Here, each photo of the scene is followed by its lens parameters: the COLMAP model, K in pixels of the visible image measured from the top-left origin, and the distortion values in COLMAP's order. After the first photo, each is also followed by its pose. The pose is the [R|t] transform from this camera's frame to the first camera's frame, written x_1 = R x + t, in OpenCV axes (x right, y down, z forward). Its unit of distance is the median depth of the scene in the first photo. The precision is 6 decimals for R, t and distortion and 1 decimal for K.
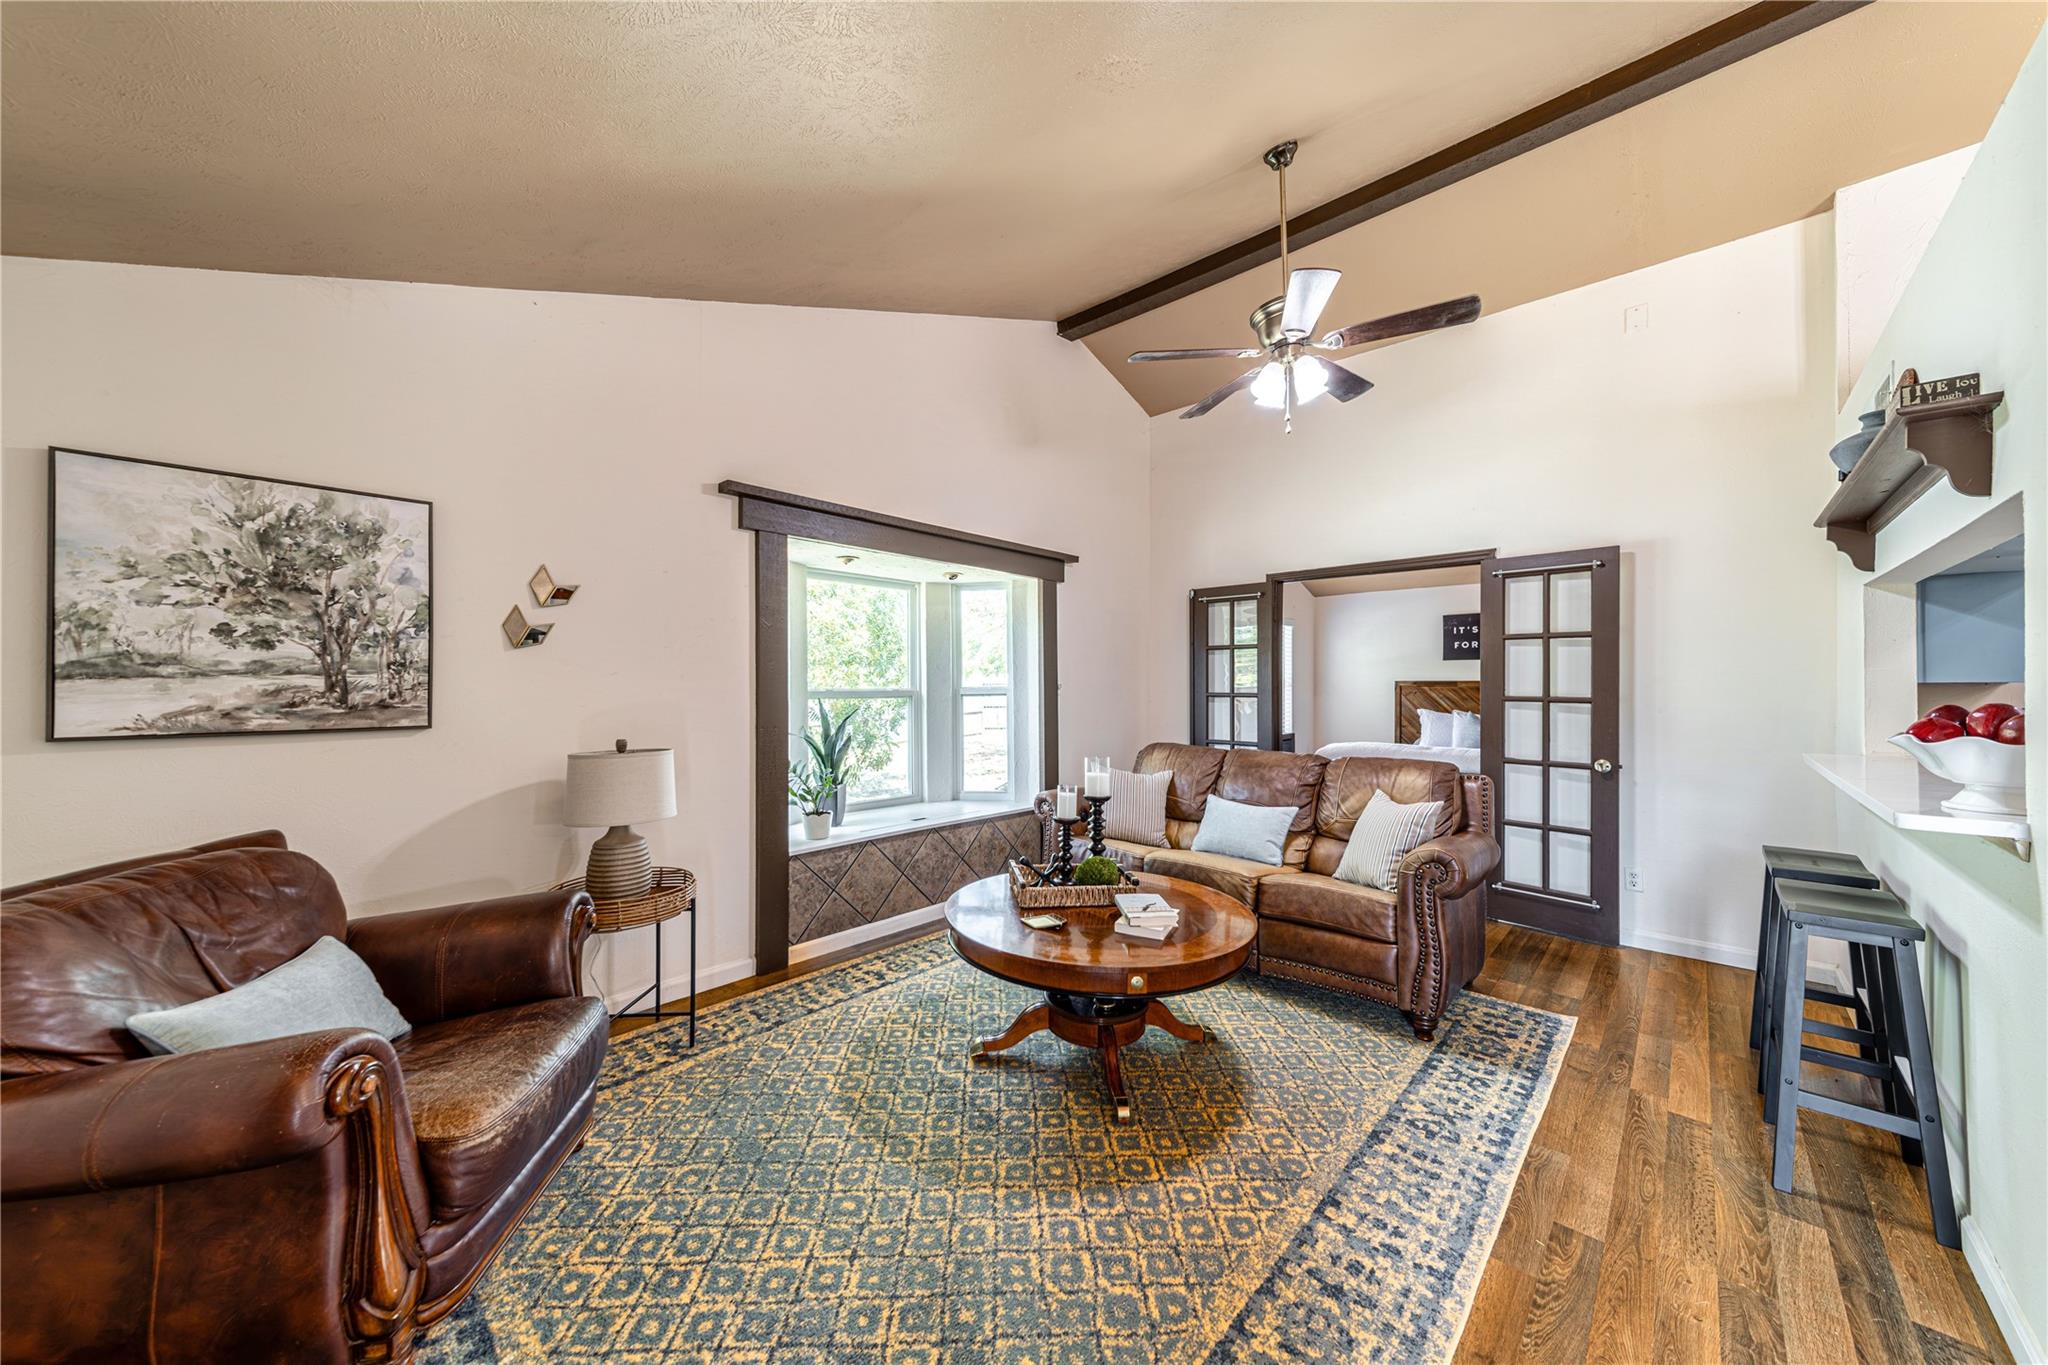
lens RADIAL K [[719.3, 0, 1039.4], [0, 719.3, 678.2], [0, 0, 1]] dist [0.007164, -0.000531]
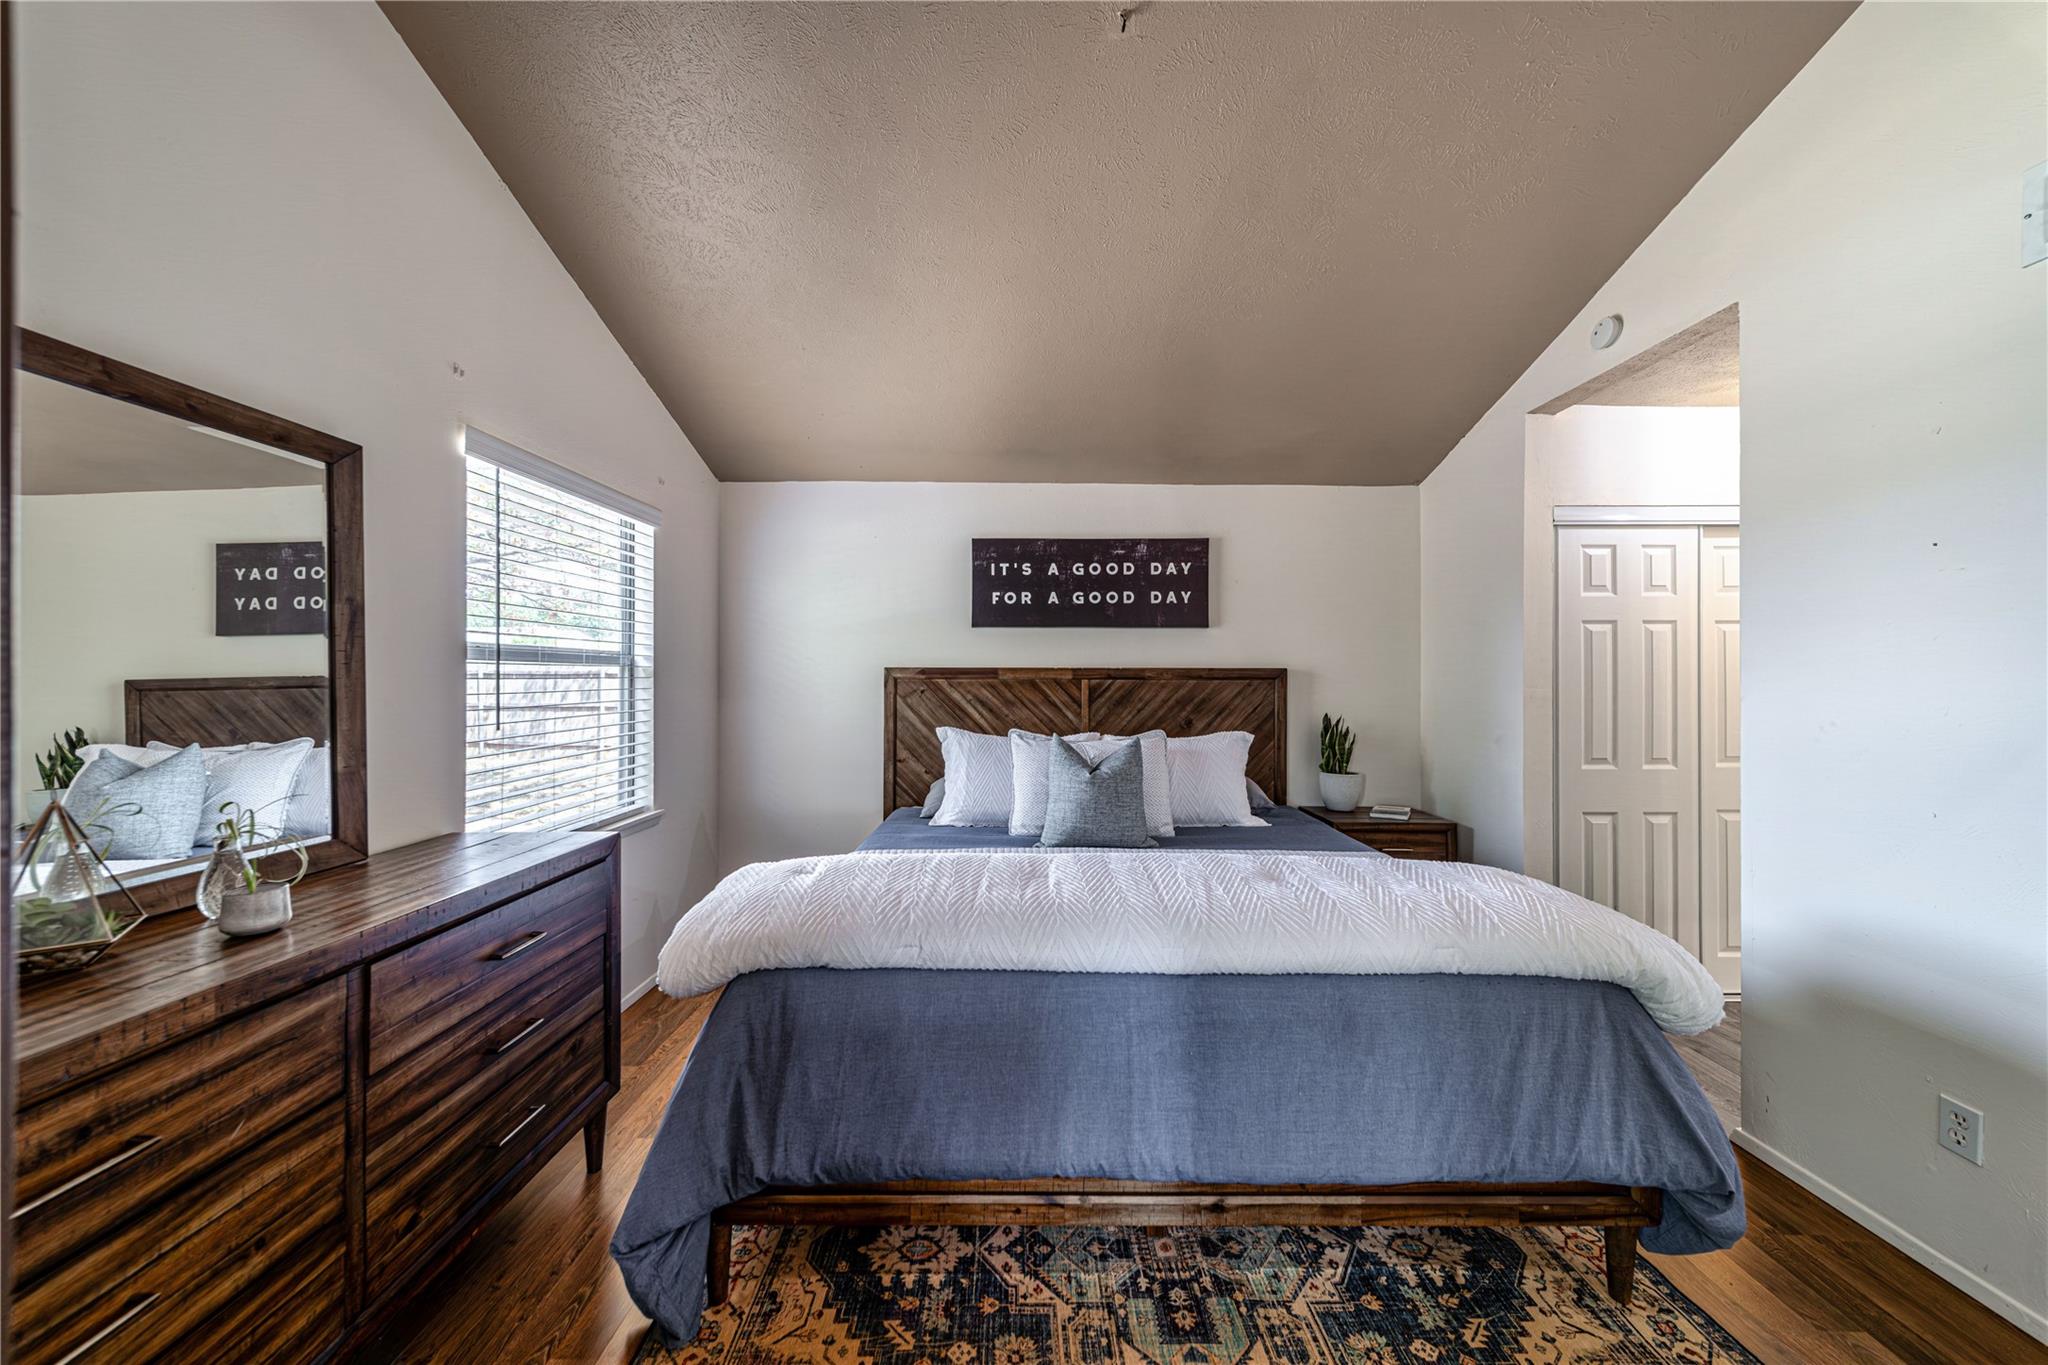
lens RADIAL K [[719.3, 0, 1013.4], [0, 719.3, 684.4], [0, 0, 1]] dist [0.007164, -0.000531]
pose [[0.745294, -0.003790, 0.666725, 0.800045], [-0.004771, 0.999928, 0.011017, 0.030777], [-0.666719, -0.011392, 0.745222, 1.953265]]
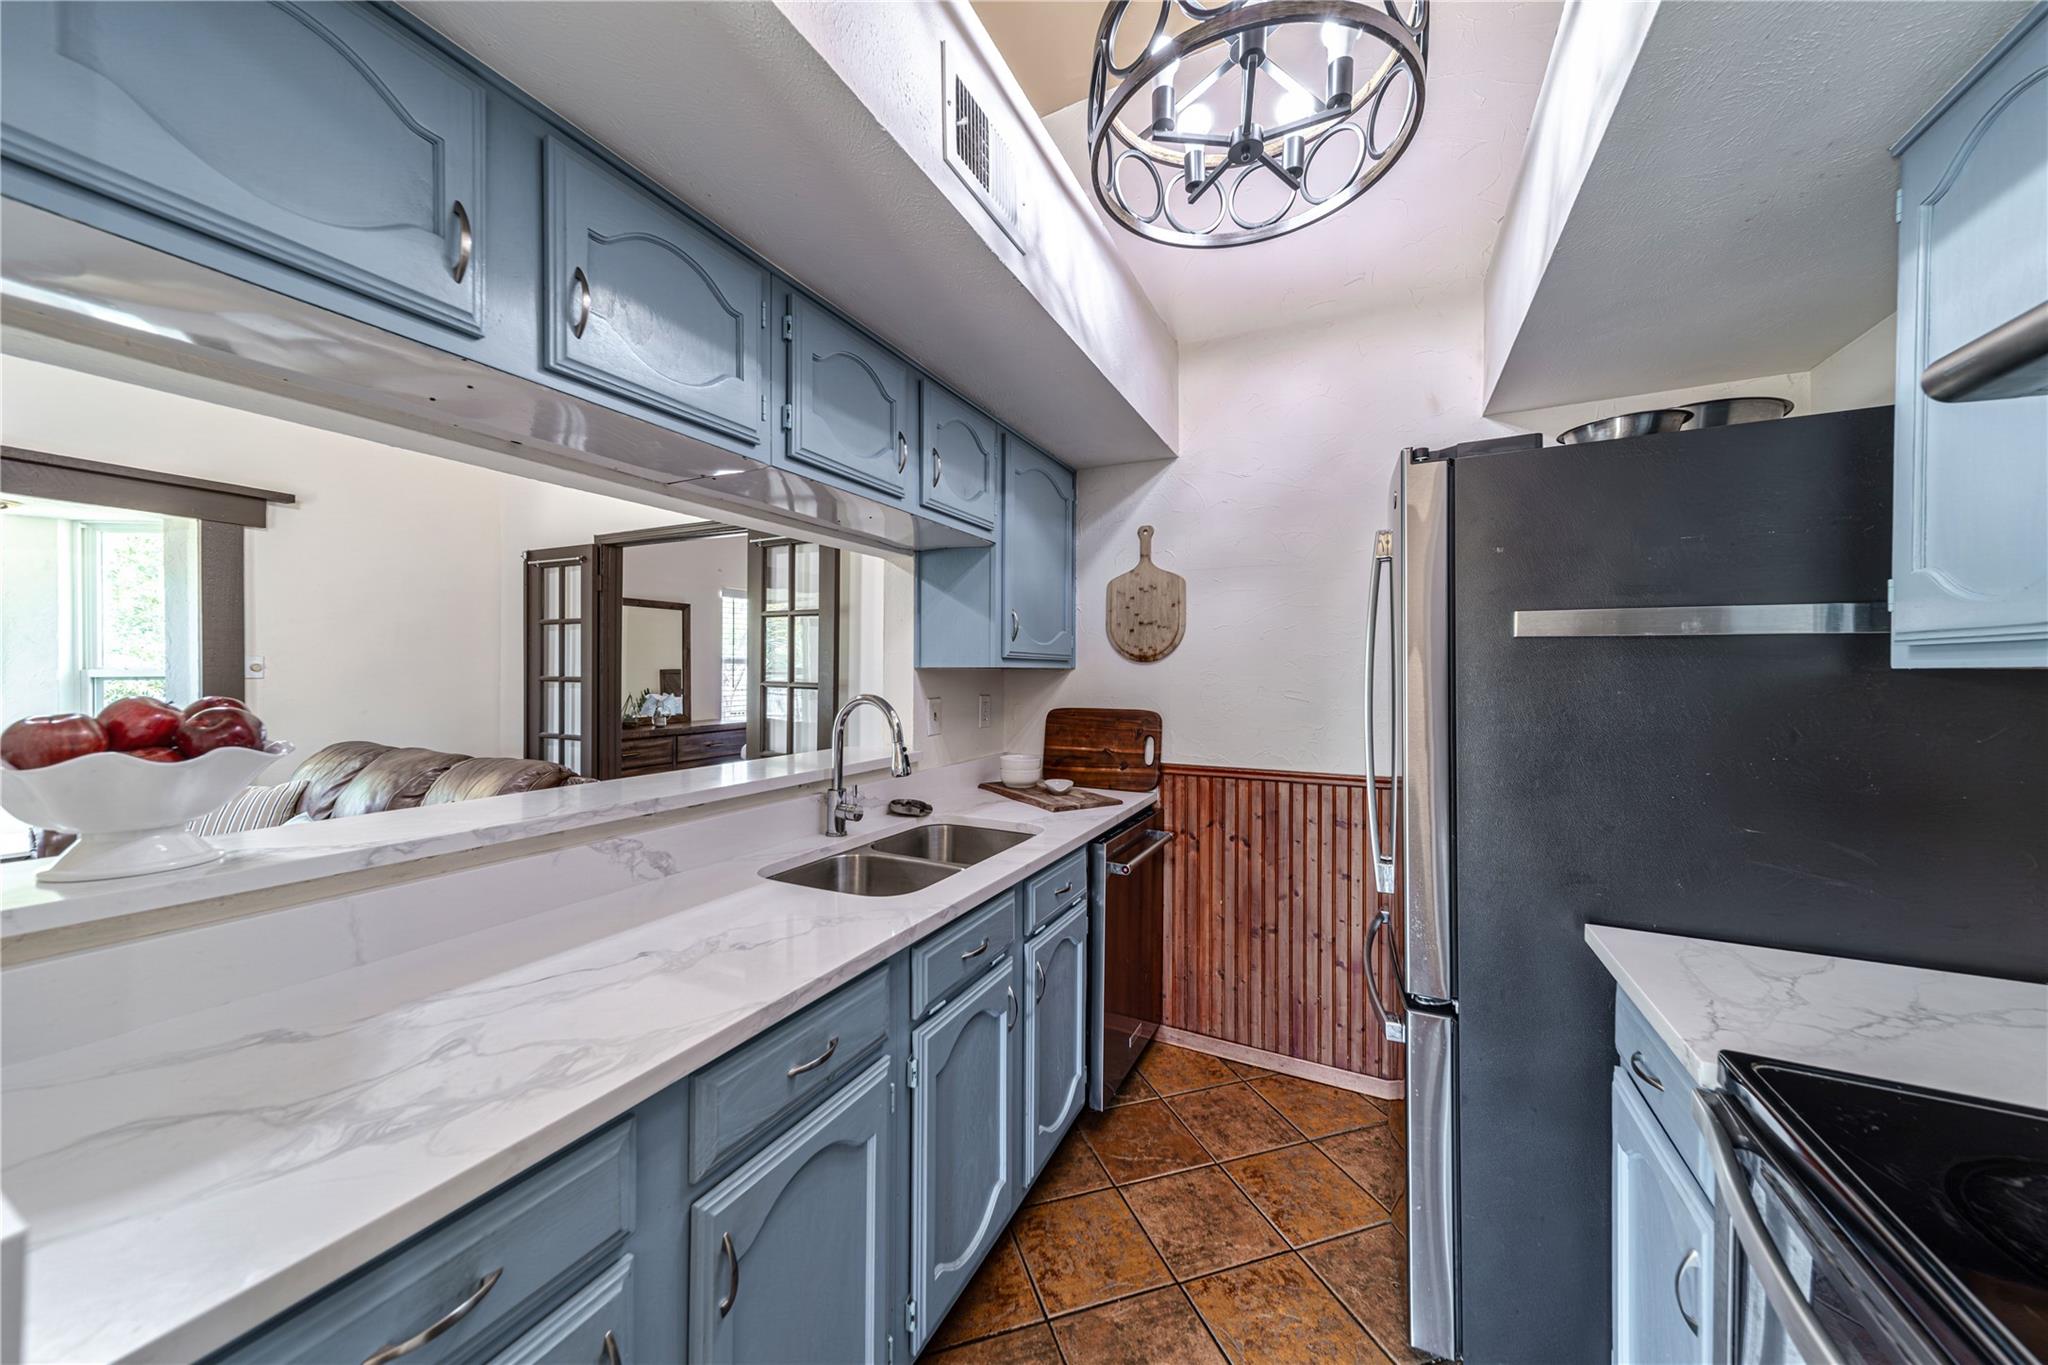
lens RADIAL K [[719.3, 0, 1010.3], [0, 719.3, 679.0], [0, 0, 1]] dist [0.007164, -0.000531]
pose [[0.965582, 0.001662, 0.260095, 1.235882], [-0.007517, 0.999740, 0.021517, 0.003413], [-0.259992, -0.022731, 0.965343, 0.131541]]
